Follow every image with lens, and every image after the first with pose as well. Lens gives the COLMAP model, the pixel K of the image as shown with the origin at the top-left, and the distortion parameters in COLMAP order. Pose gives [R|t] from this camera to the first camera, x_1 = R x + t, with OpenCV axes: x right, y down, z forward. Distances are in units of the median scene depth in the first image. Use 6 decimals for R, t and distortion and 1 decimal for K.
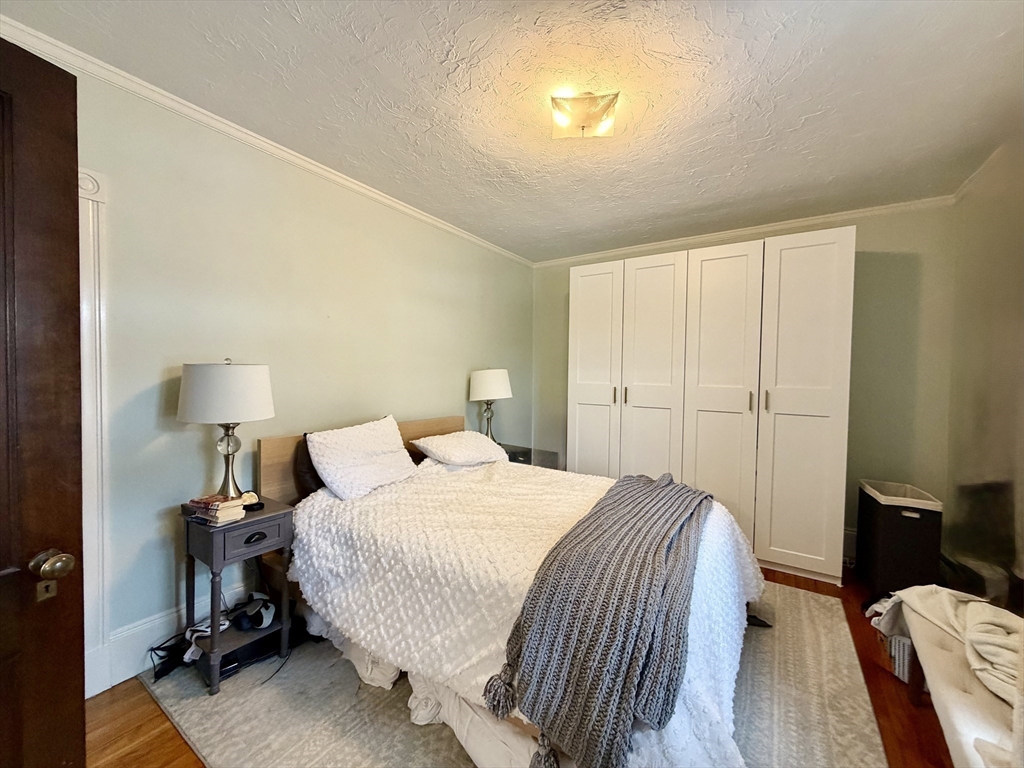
lens RADIAL K [[411.9, 0, 512.4], [0, 411.9, 383.3], [0, 0, 1]] dist [0.000231, 0.000582]
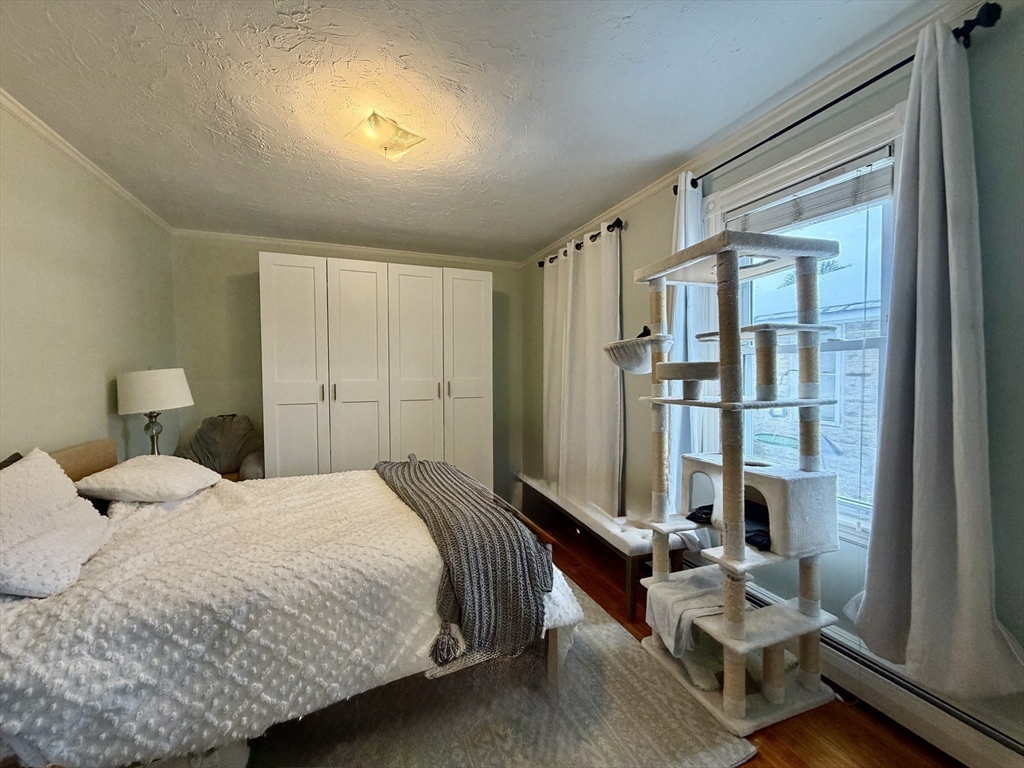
lens RADIAL K [[411.9, 0, 510.9], [0, 411.9, 382.7], [0, 0, 1]] dist [0.000231, 0.000582]
pose [[0.552240, -0.045734, 0.832430, -0.531962], [0.032177, 0.998919, 0.033534, -0.022951], [-0.833064, 0.008266, 0.553115, 0.112565]]
